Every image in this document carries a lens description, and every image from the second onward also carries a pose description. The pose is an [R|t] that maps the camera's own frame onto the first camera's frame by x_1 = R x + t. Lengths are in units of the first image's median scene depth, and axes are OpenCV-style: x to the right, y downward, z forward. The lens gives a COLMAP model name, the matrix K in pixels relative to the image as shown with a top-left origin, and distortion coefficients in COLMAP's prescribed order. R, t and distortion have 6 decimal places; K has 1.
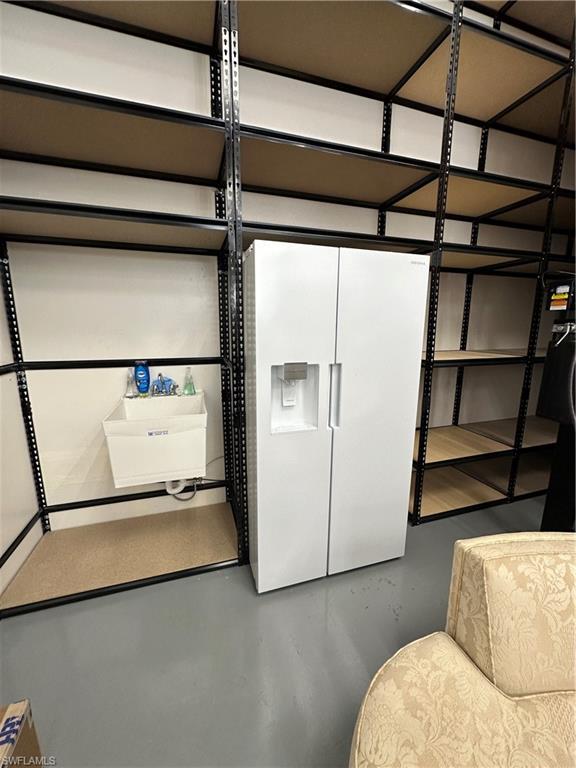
lens RADIAL K [[307.0, 0, 290.0], [0, 307.0, 384.0], [0, 0, 1]] dist [-0.003816, -0.000299]
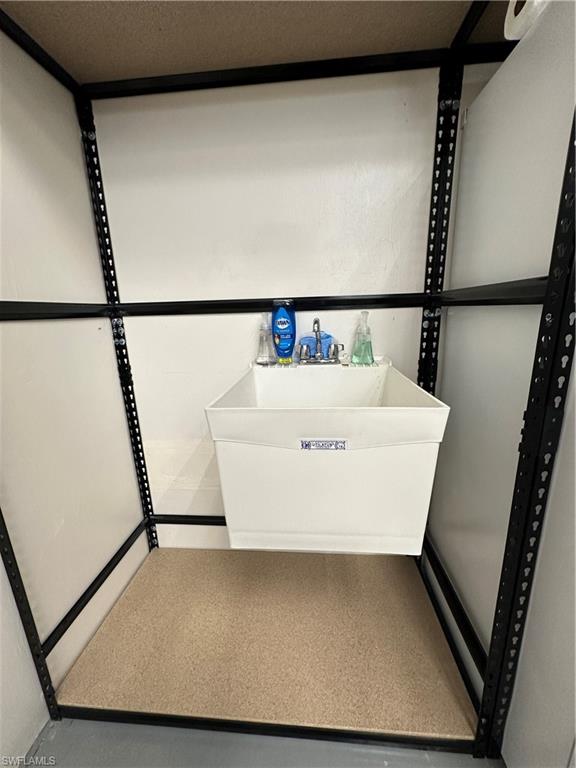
lens RADIAL K [[307.0, 0, 288.8], [0, 307.0, 383.8], [0, 0, 1]] dist [-0.003816, -0.000299]
pose [[0.924104, 0.056744, -0.377905, -0.255125], [-0.036067, 0.997451, 0.061576, 0.042515], [0.380436, -0.043273, 0.923794, 0.479107]]
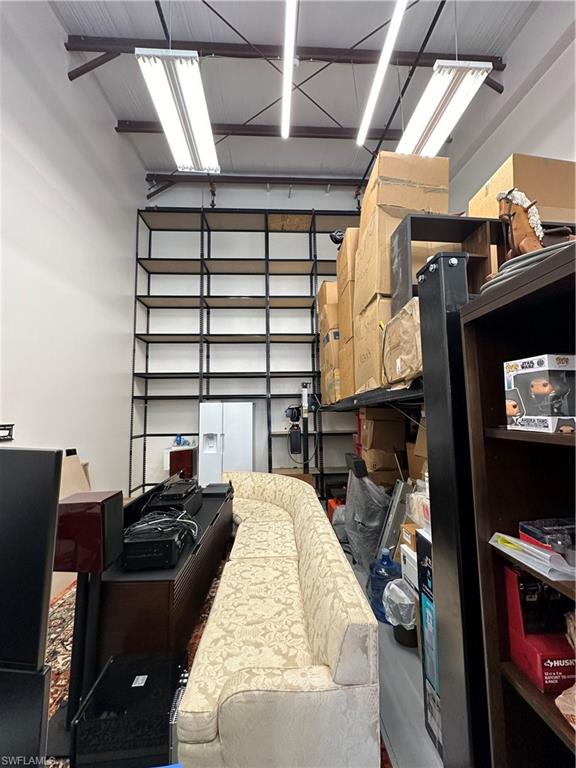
lens RADIAL K [[307.0, 0, 288.6], [0, 307.0, 385.0], [0, 0, 1]] dist [-0.003816, -0.000299]
pose [[0.969043, -0.038859, -0.243813, 1.327445], [-0.027899, 0.963975, -0.264525, 0.229893], [0.245309, 0.263138, 0.933050, -1.697424]]
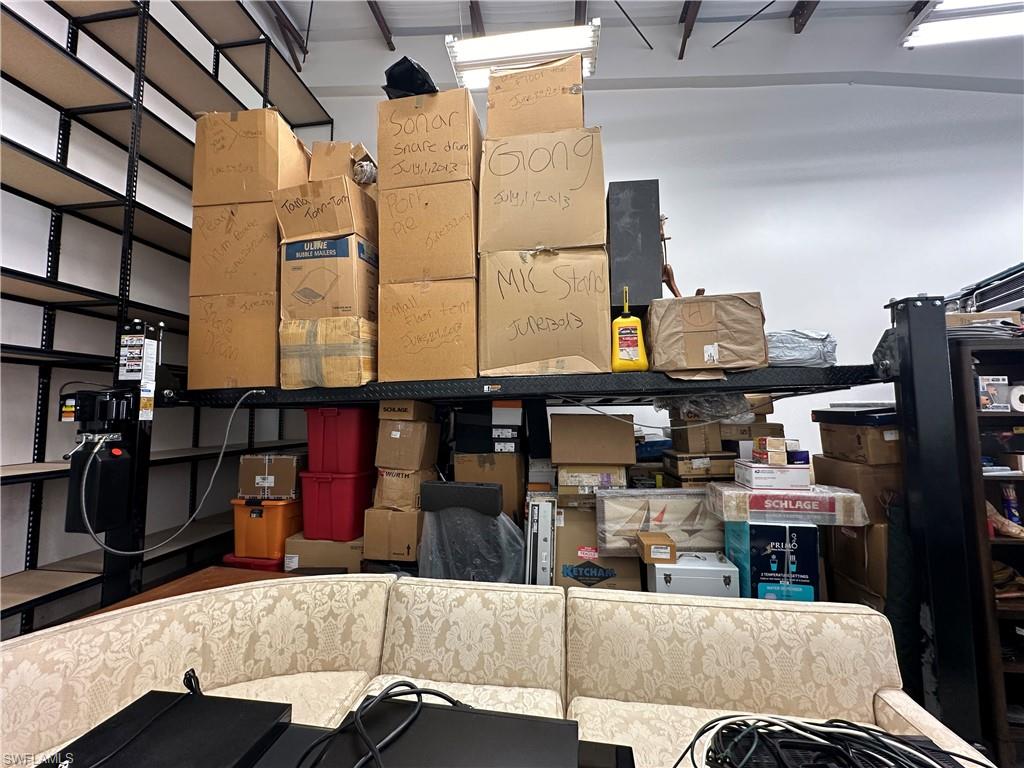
lens RADIAL K [[409.3, 0, 511.4], [0, 409.3, 382.8], [0, 0, 1]] dist [-0.003816, -0.000299]
pose [[0.426442, 0.059626, 0.902548, 0.230750], [0.171626, 0.974364, -0.145461, 0.070975], [-0.888083, 0.216931, 0.405276, -0.754411]]
